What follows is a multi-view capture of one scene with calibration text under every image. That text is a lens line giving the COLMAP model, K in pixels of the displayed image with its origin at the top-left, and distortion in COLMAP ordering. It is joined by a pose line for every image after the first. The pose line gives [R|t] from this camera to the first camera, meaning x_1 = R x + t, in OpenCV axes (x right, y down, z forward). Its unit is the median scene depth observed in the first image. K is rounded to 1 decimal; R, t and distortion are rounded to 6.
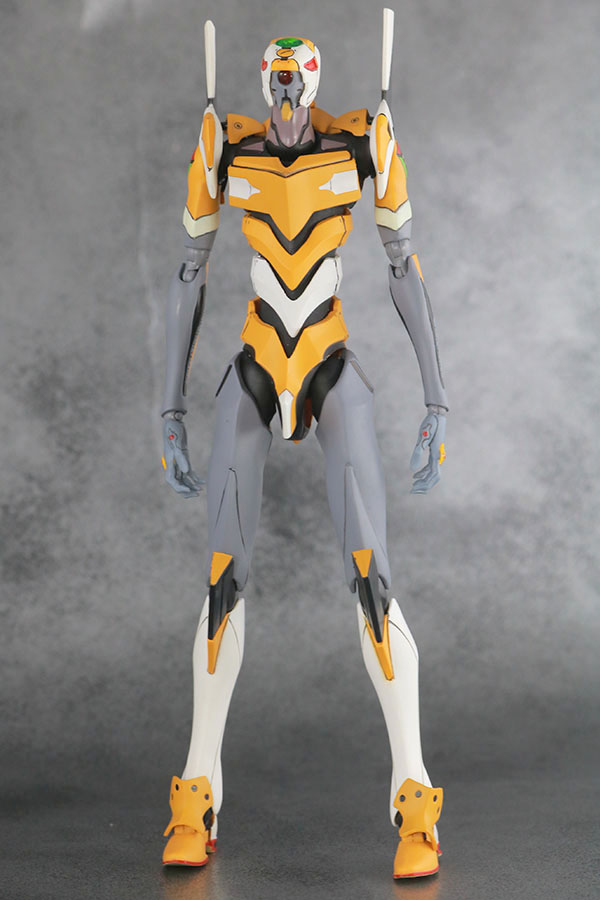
lens RADIAL K [[2046.7, 0, 304.0], [0, 2046.7, 451.5], [0, 0, 1]] dist [0.006676, 0.000000]
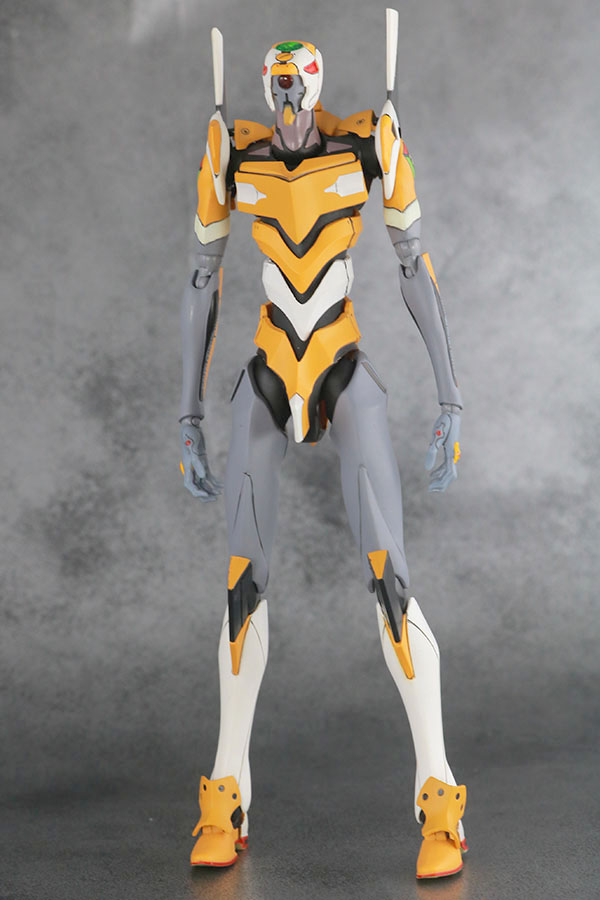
lens RADIAL K [[1856.3, 0, 299.8], [0, 1856.3, 449.8], [0, 0, 1]] dist [-0.012526, 0.000000]
pose [[0.997859, -0.027302, -0.059427, 0.031316], [0.028172, 0.999507, 0.013842, -0.010335], [0.059019, -0.015486, 0.998137, 0.062621]]
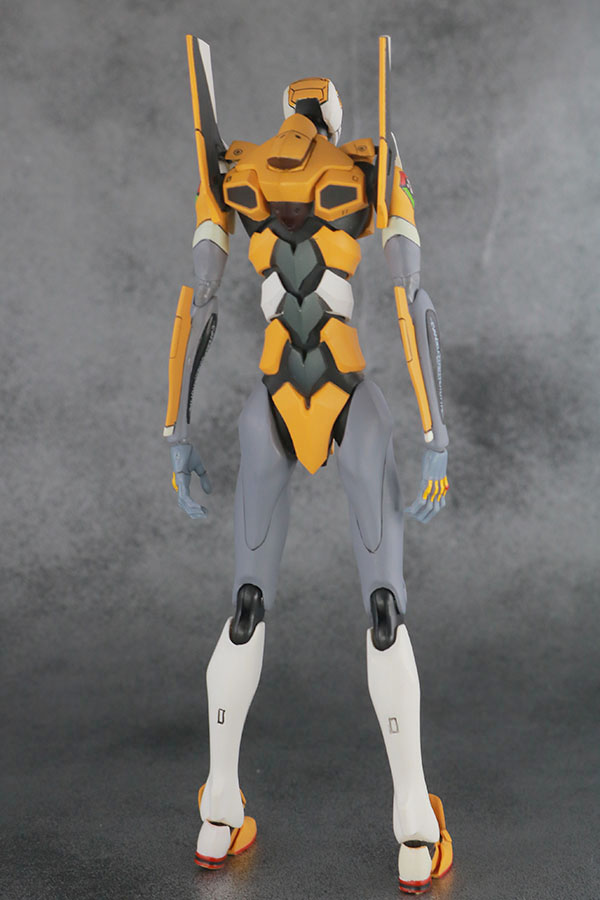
lens RADIAL K [[2114.3, 0, 303.2], [0, 2114.3, 455.2], [0, 0, 1]] dist [0.059379, 0.000000]
pose [[0.979324, 0.019757, -0.201330, 0.119138], [0.011343, 0.988290, 0.152162, -0.120952], [0.201979, -0.151300, 0.967633, -0.048841]]
